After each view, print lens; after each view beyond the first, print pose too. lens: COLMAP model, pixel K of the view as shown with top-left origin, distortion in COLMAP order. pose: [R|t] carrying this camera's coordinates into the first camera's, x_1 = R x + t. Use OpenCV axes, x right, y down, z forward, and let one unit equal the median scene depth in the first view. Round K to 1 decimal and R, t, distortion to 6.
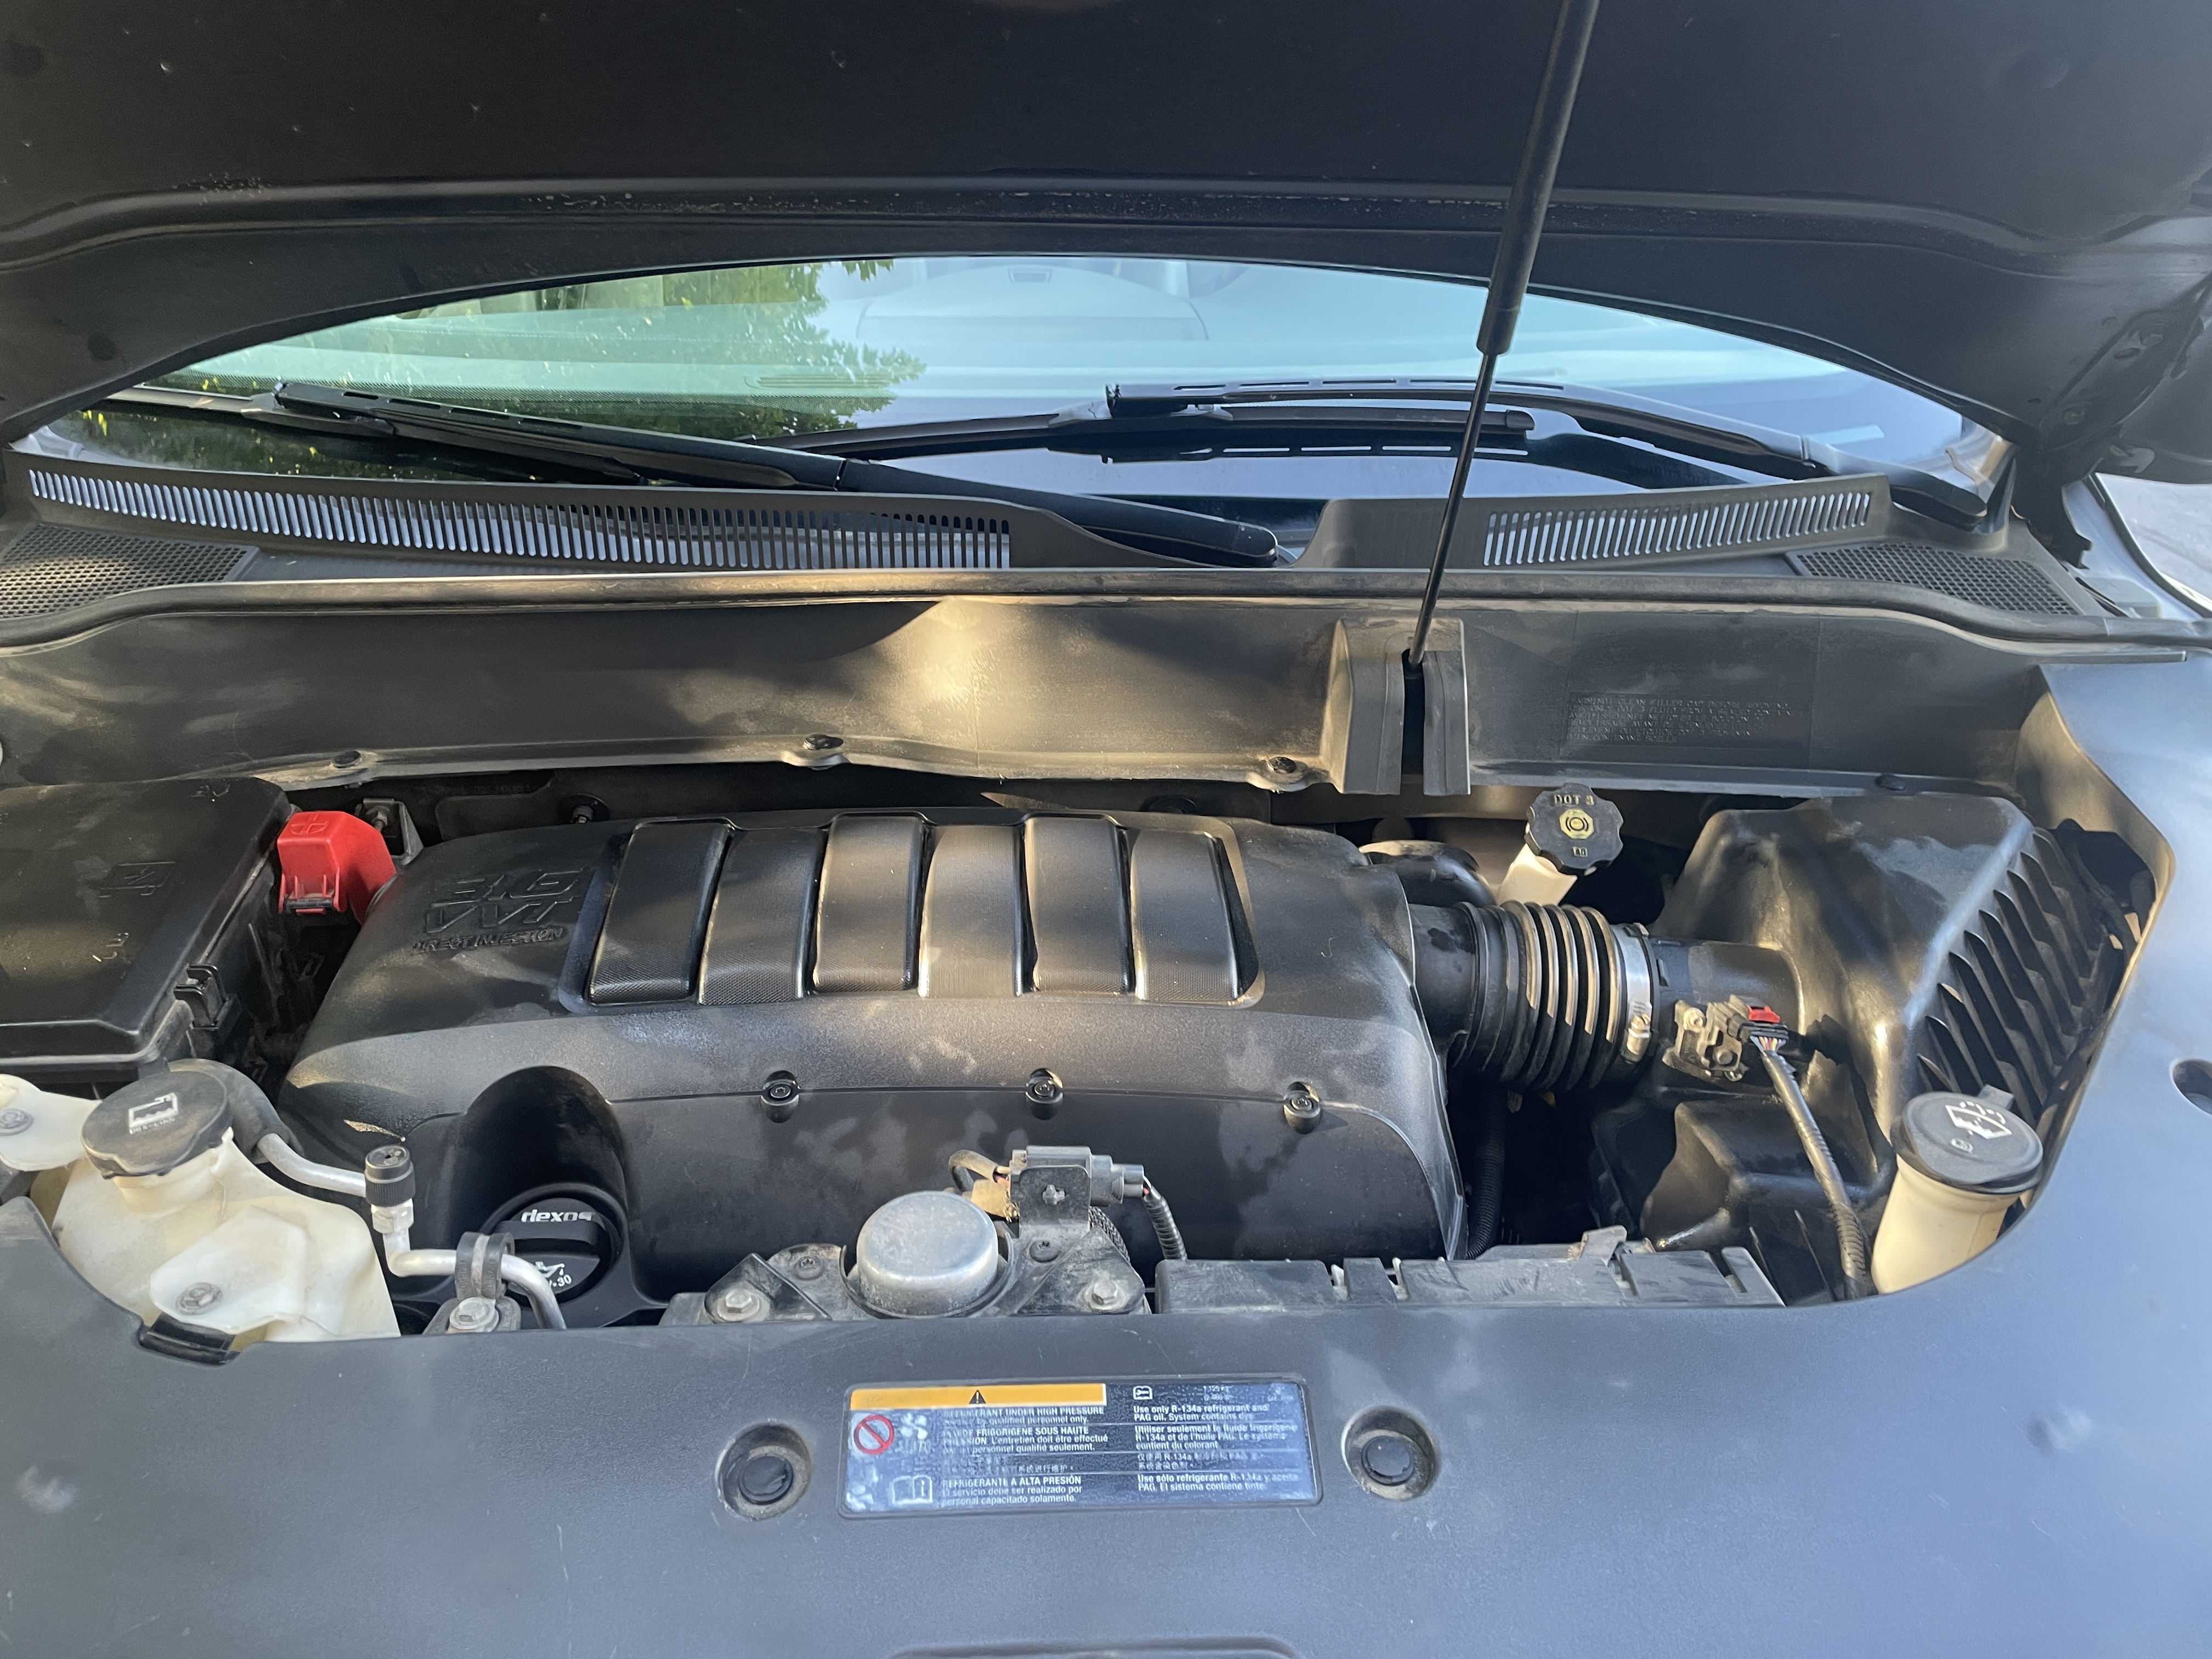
lens RADIAL K [[1693.5, 0, 1056.8], [0, 1693.5, 827.1], [0, 0, 1]] dist [0.094579, -0.129272]
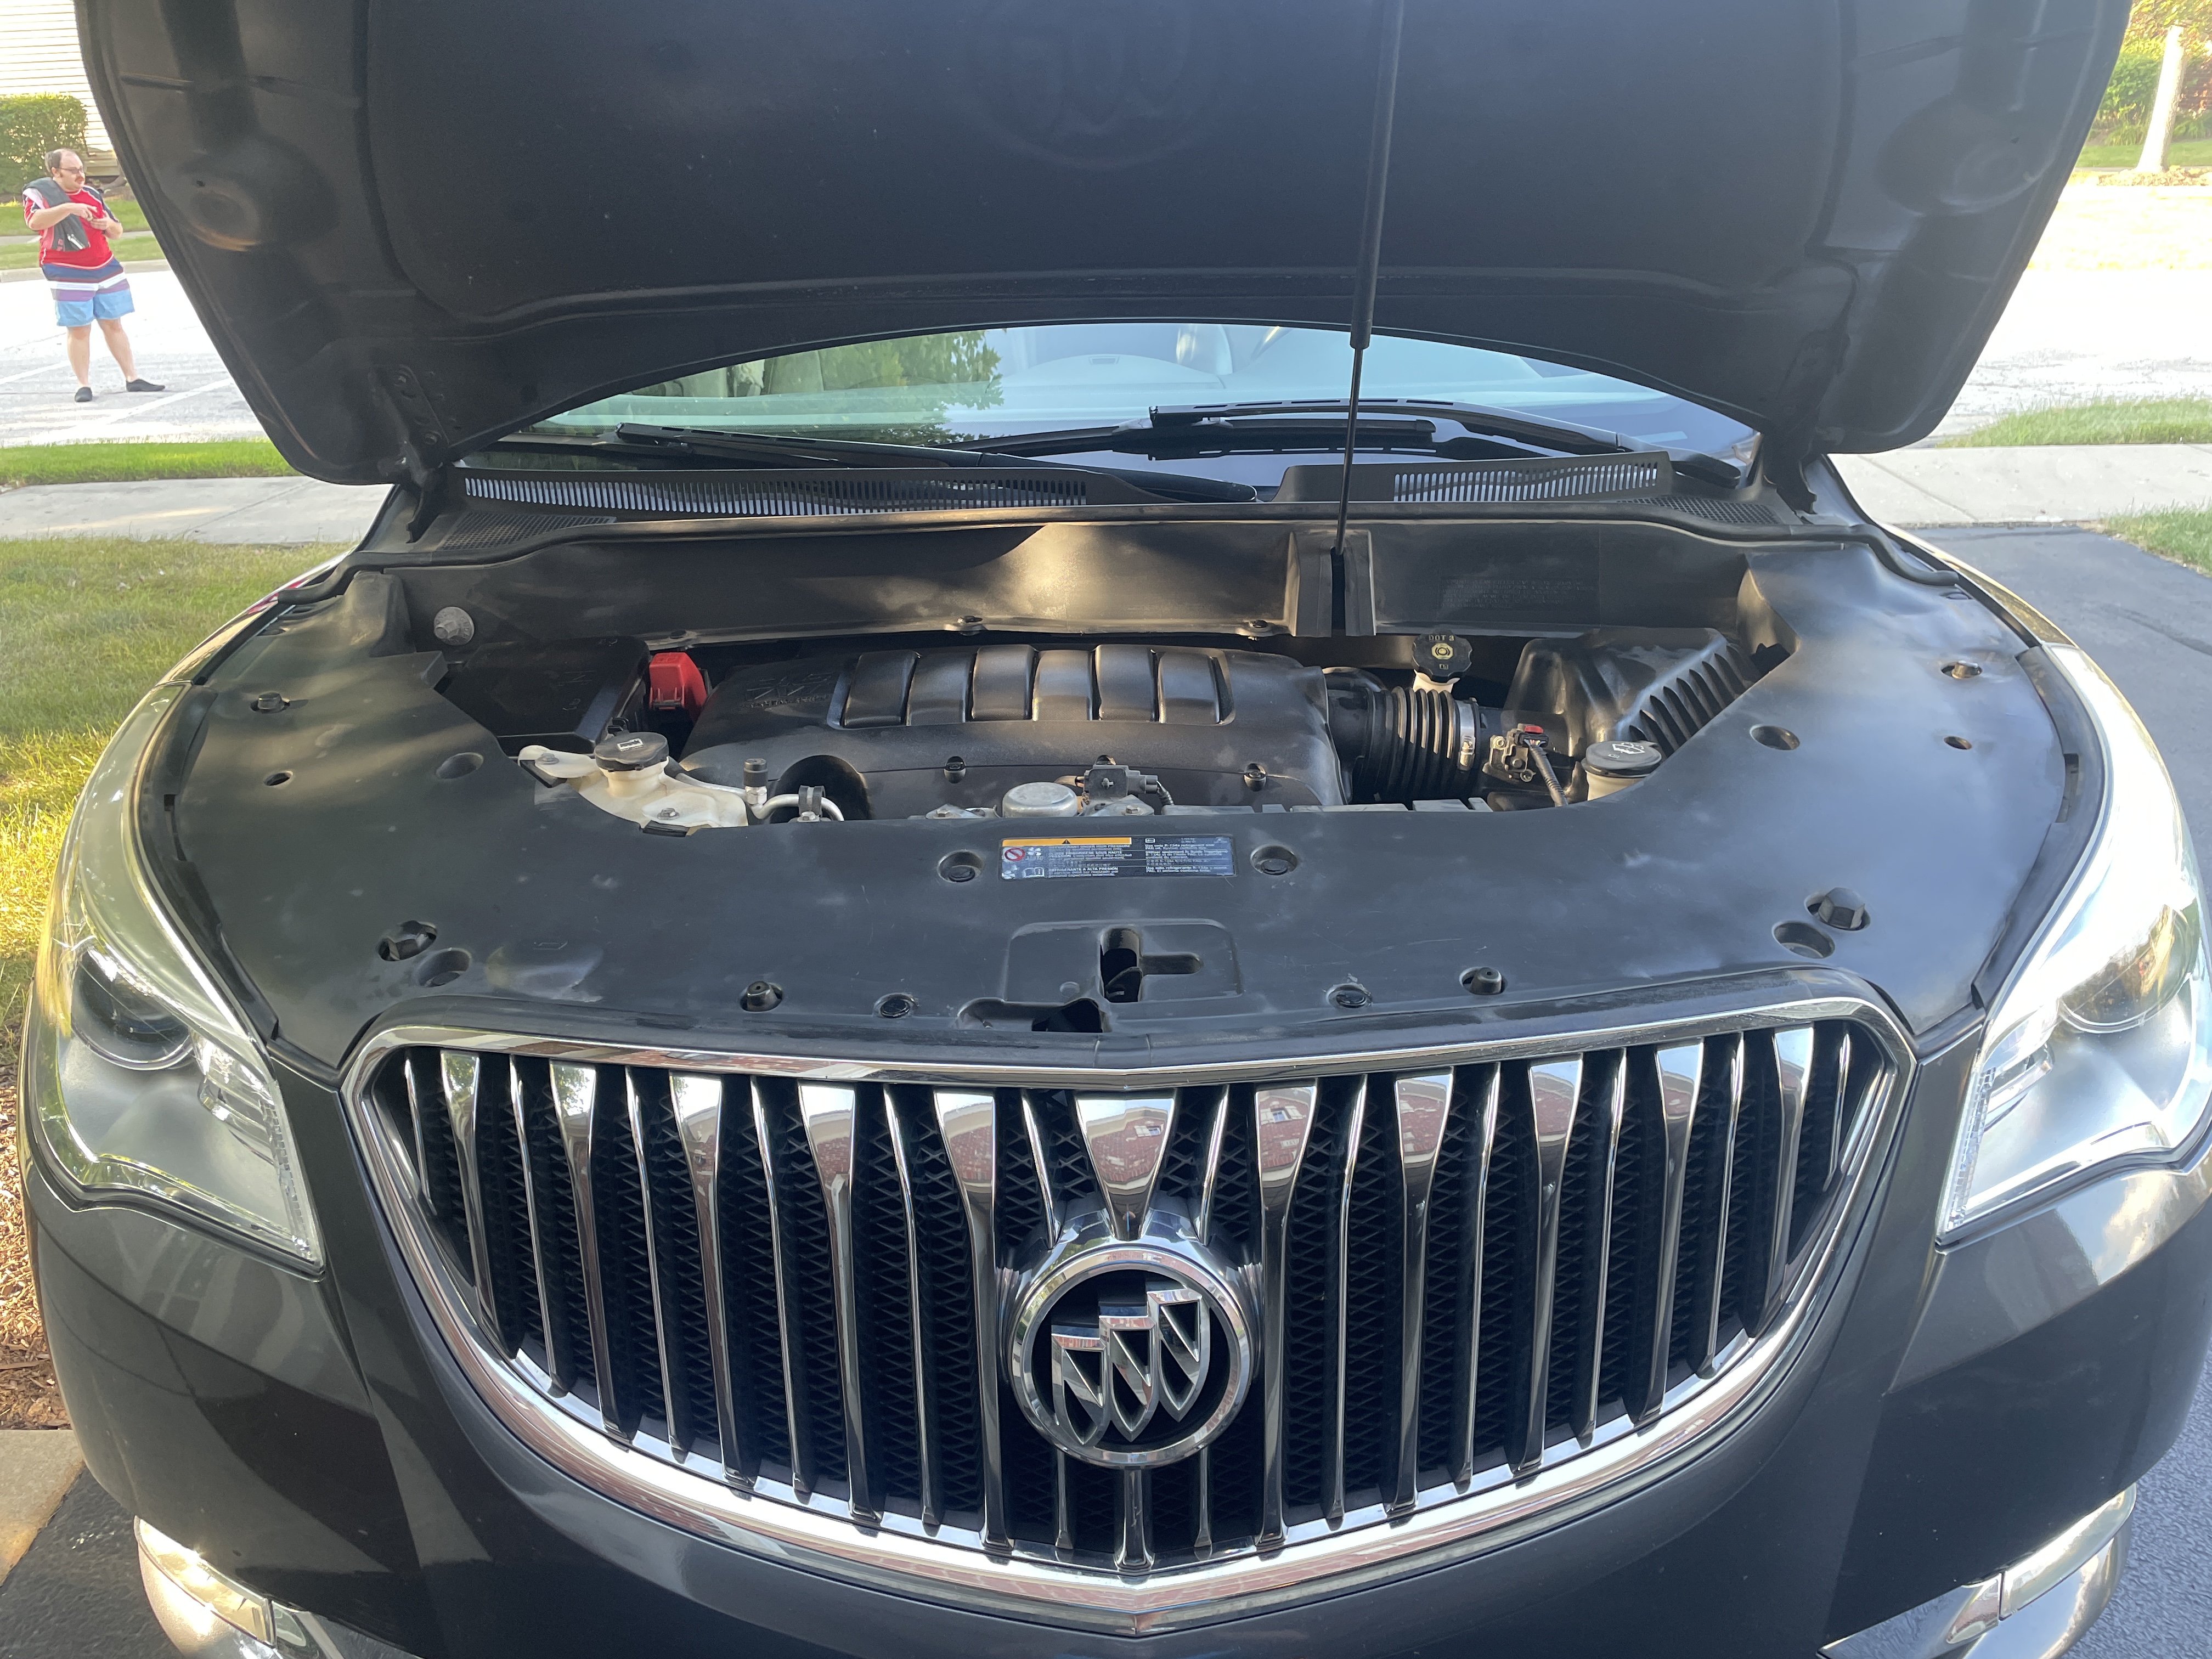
lens RADIAL K [[1693.5, 0, 1056.8], [0, 1693.5, 827.1], [0, 0, 1]] dist [0.094579, -0.129272]
pose [[0.998328, -0.011353, -0.056671, 0.033031], [0.005918, 0.995443, -0.095174, 0.309033], [0.057493, 0.094680, 0.993846, -0.582841]]
